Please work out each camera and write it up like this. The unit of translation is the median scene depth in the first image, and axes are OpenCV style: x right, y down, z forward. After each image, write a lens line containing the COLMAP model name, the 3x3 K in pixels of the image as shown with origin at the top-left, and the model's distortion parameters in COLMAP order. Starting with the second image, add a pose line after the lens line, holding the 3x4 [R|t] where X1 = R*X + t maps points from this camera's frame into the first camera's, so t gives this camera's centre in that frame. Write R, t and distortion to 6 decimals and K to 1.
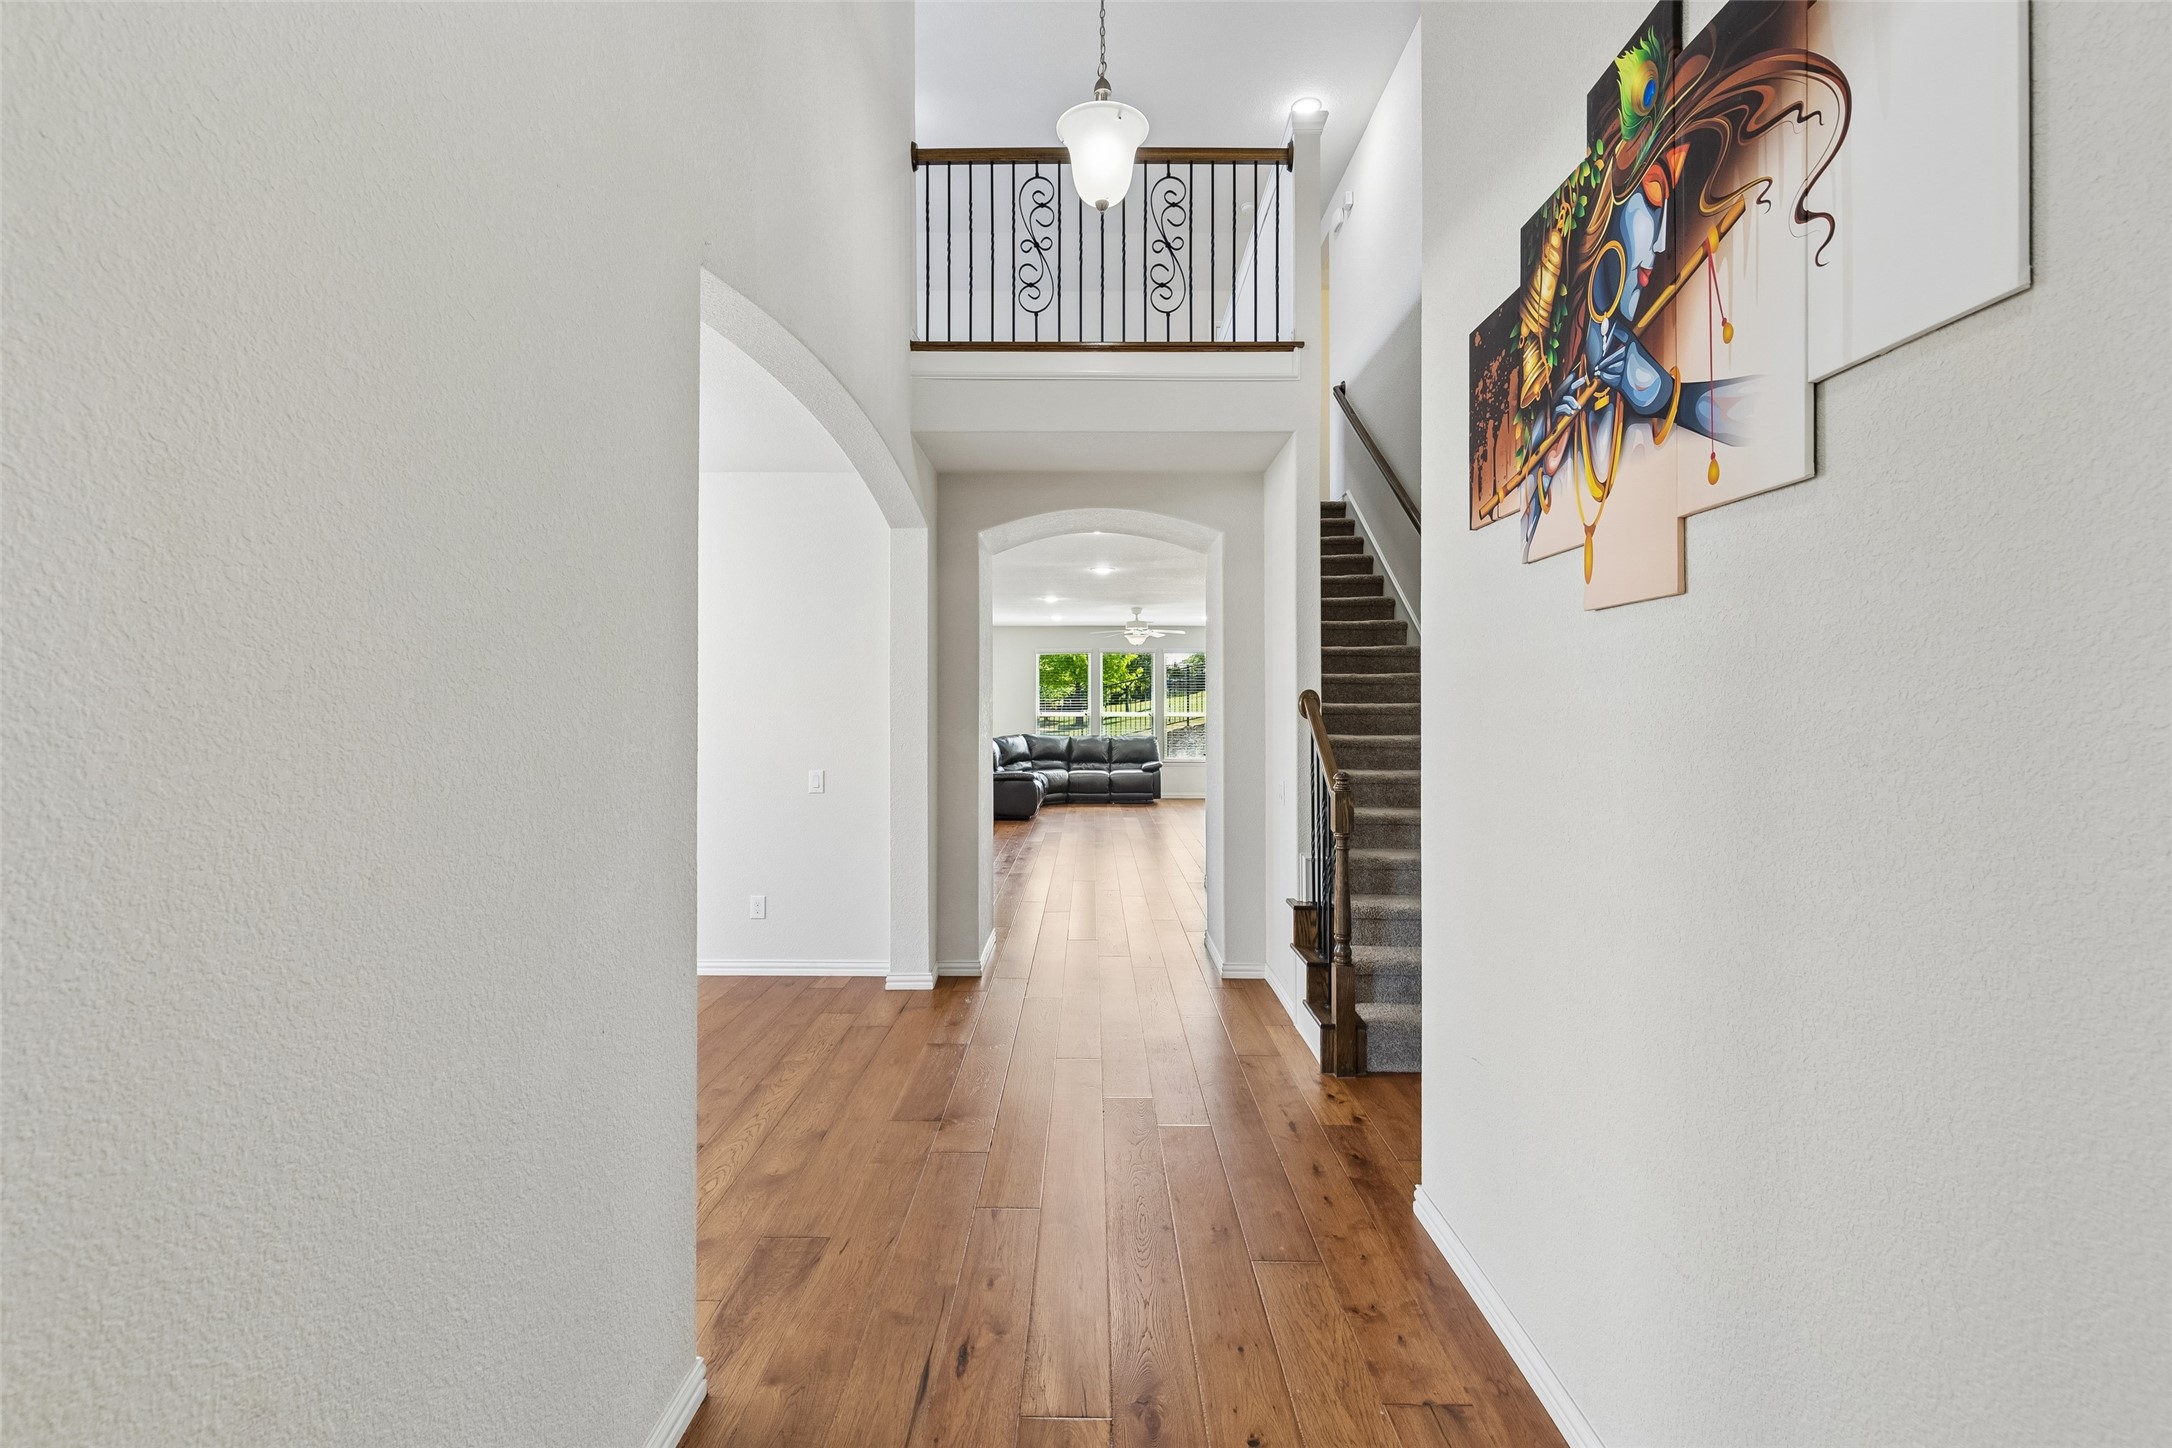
lens RADIAL K [[981.0, 0, 1085.2], [0, 981.0, 712.6], [0, 0, 1]] dist [0.003076, 0.000075]
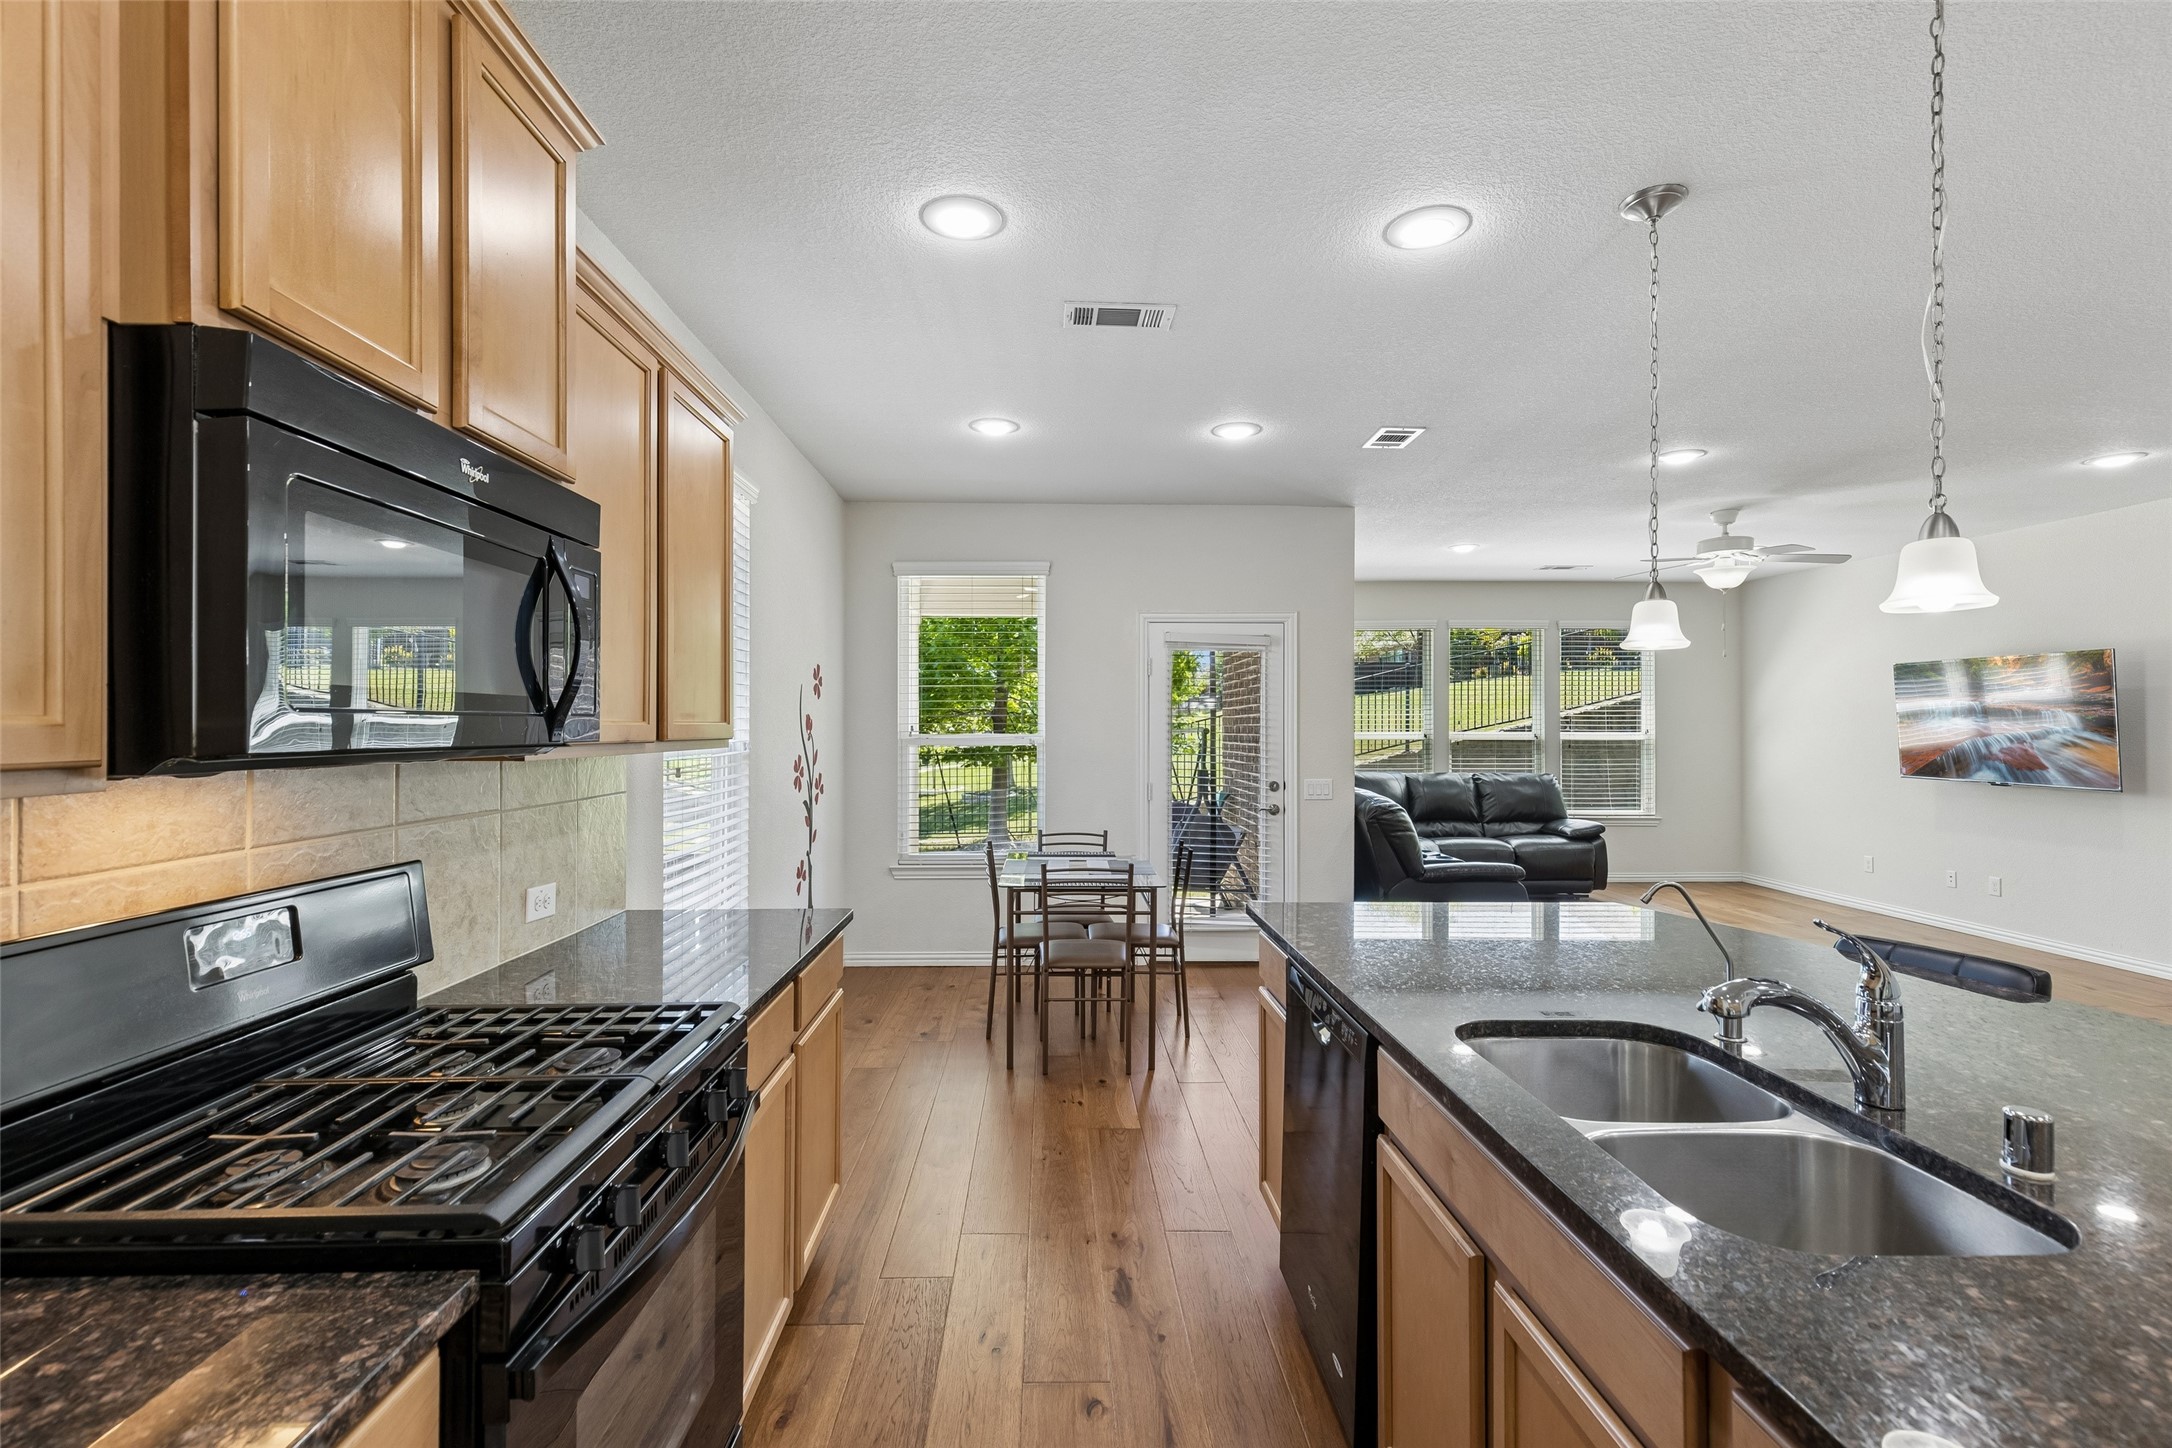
lens RADIAL K [[981.0, 0, 1070.7], [0, 981.0, 721.6], [0, 0, 1]] dist [0.003076, 0.000075]
pose [[0.999935, 0.000722, 0.011351, -0.217413], [-0.000584, 0.999926, -0.012181, 0.000498], [-0.011359, 0.012174, 0.999861, 0.437263]]
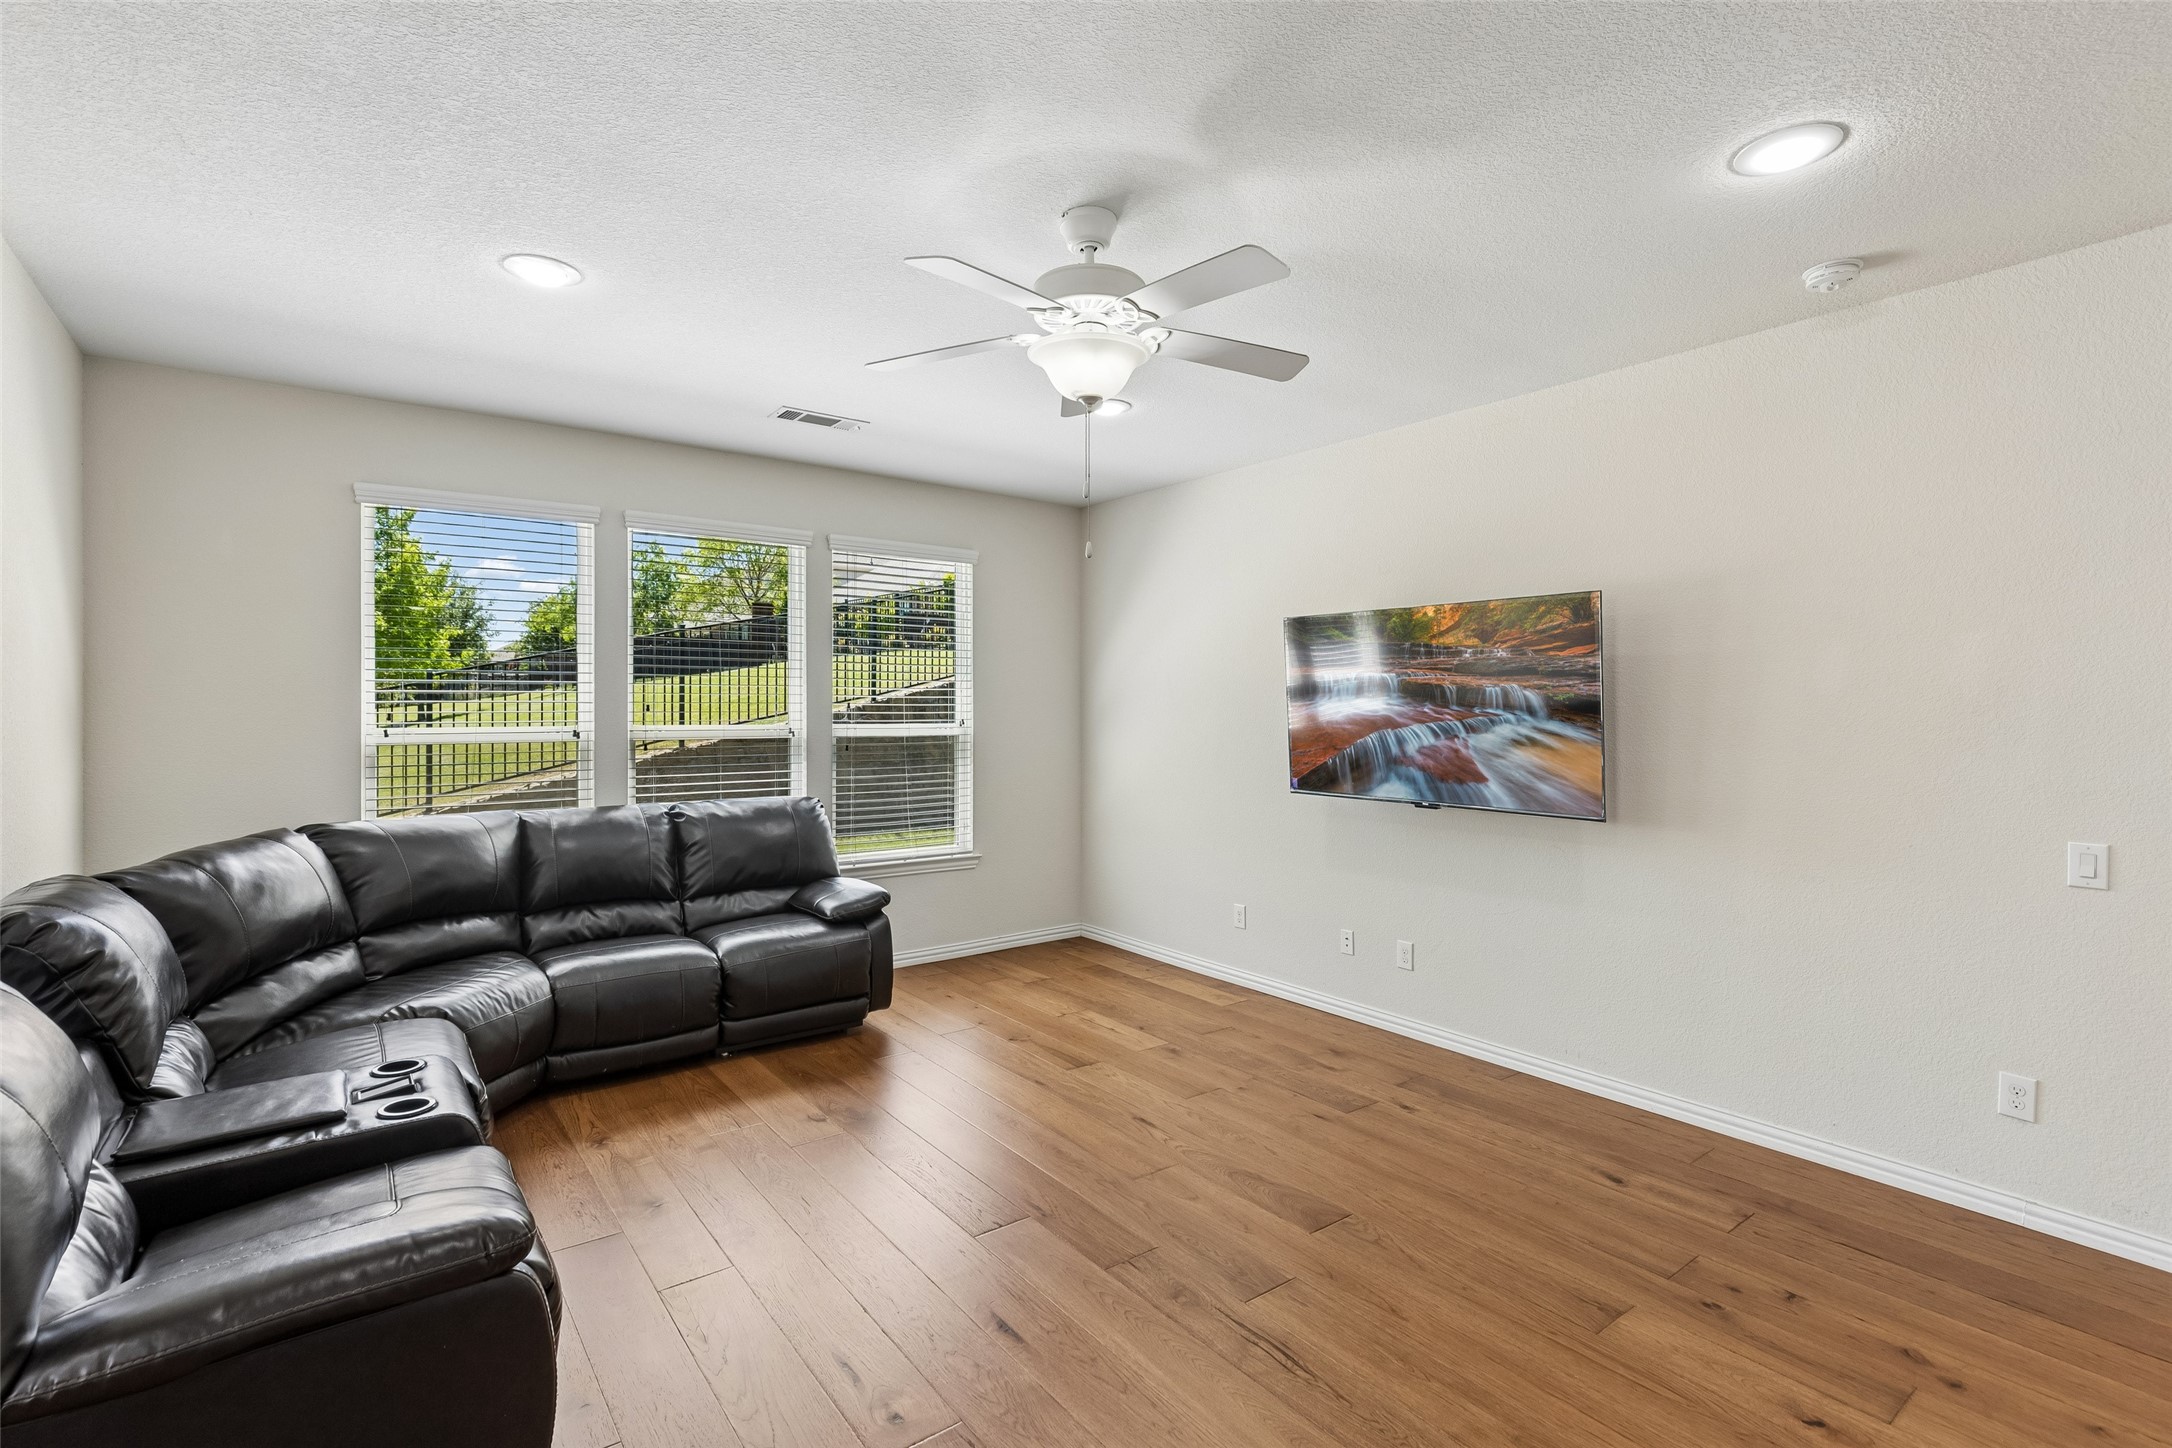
lens RADIAL K [[981.0, 0, 1079.2], [0, 981.0, 716.9], [0, 0, 1]] dist [0.003076, 0.000075]
pose [[0.804210, -0.003422, 0.594336, -0.053561], [0.005723, 0.999982, -0.001986, -0.002154], [-0.594318, 0.004998, 0.804215, 0.691023]]
